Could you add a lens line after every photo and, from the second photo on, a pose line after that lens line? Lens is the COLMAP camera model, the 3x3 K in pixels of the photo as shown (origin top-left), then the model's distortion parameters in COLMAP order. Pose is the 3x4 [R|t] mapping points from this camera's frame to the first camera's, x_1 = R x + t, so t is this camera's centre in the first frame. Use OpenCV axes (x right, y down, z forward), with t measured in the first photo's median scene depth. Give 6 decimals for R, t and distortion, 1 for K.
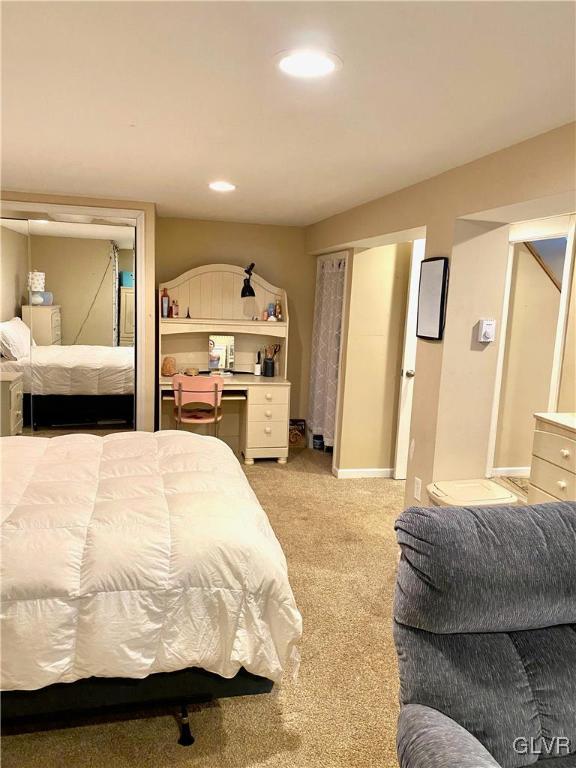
lens RADIAL K [[594.7, 0, 288.0], [0, 594.7, 384.0], [0, 0, 1]] dist [0.026412, -0.007914]
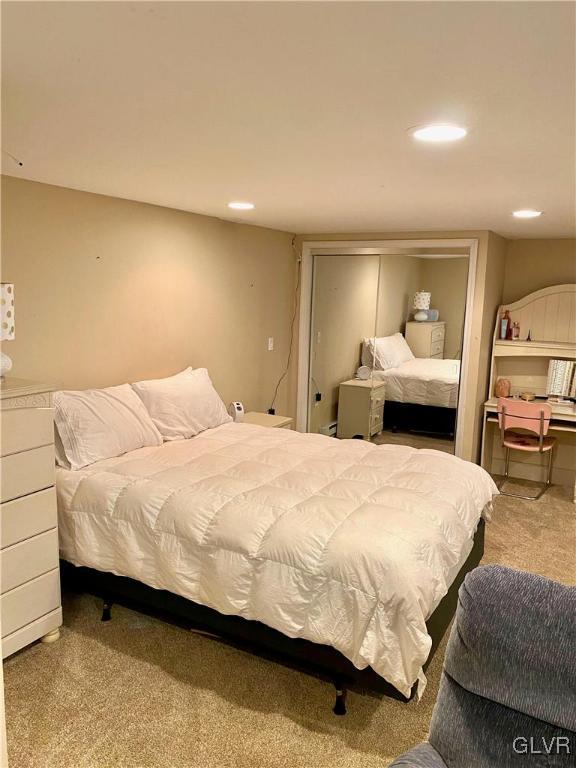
lens RADIAL K [[594.7, 0, 288.0], [0, 594.7, 384.0], [0, 0, 1]] dist [0.026412, -0.007914]
pose [[0.747007, 0.089675, -0.658741, 0.490027], [-0.098464, 0.994857, 0.023775, -0.064661], [0.657485, 0.047102, 0.751994, 0.020731]]
